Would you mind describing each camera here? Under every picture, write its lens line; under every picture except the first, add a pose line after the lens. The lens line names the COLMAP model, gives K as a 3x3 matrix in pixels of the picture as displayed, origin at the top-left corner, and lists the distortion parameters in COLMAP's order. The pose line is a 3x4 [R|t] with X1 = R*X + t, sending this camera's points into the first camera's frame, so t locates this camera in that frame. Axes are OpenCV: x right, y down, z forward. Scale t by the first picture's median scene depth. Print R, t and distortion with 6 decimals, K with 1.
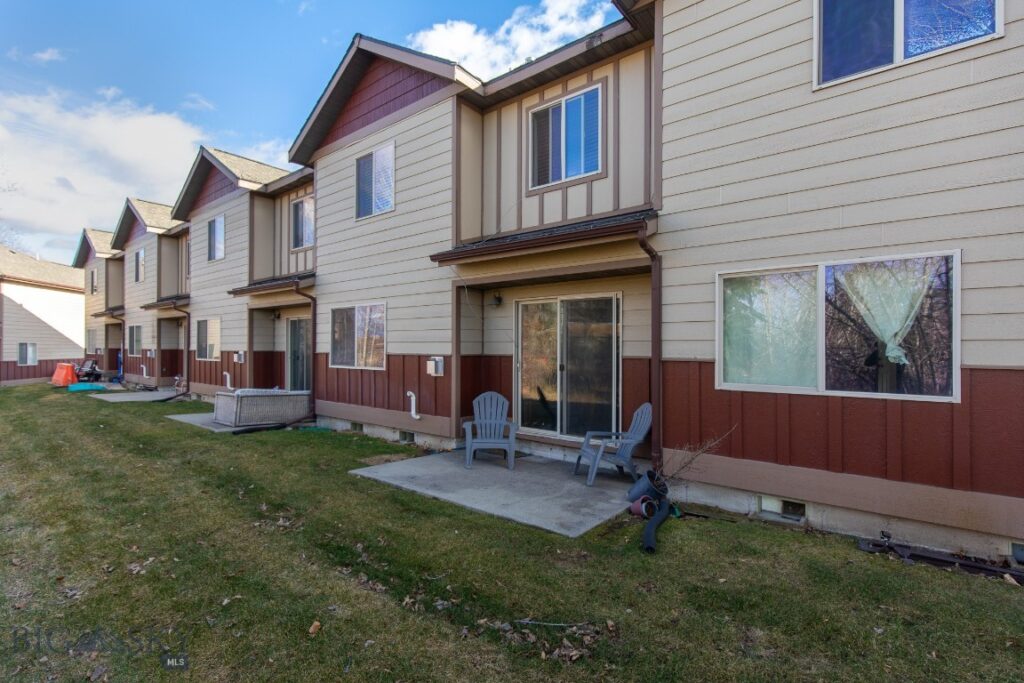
lens RADIAL K [[454.5, 0, 512.0], [0, 454.5, 341.5], [0, 0, 1]] dist [0.003609, -0.000078]
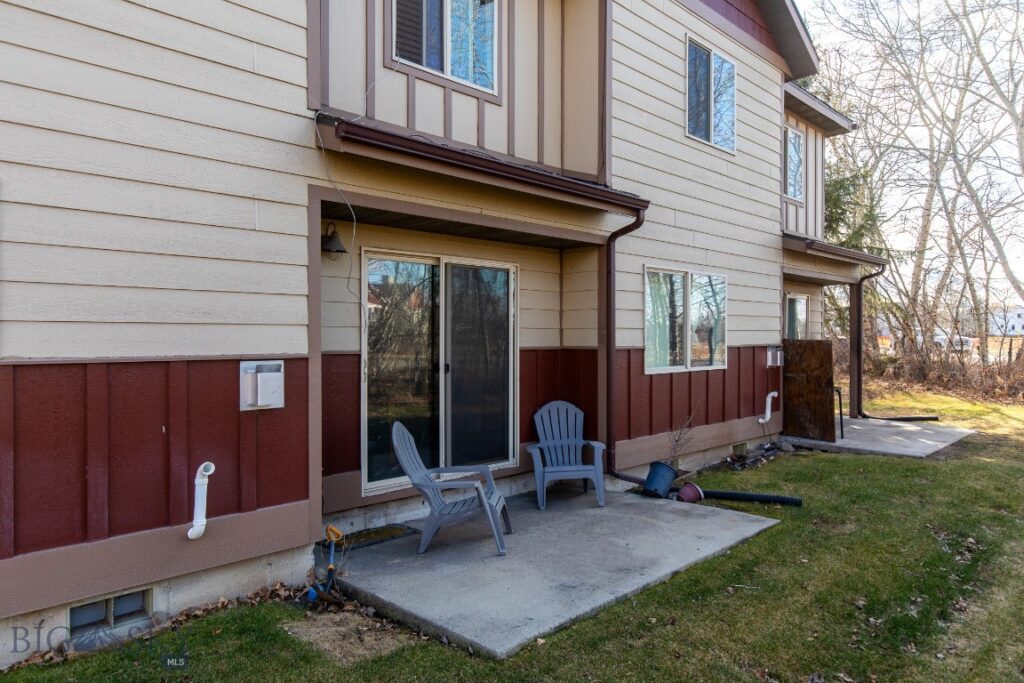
lens RADIAL K [[633.8, 0, 512.0], [0, 633.8, 341.5], [0, 0, 1]] dist [0.002640, 0.000620]
pose [[0.153883, -0.009207, 0.988046, -0.770160], [-0.007220, 0.999919, 0.010442, 0.009547], [-0.988063, -0.008740, 0.153804, 0.781782]]
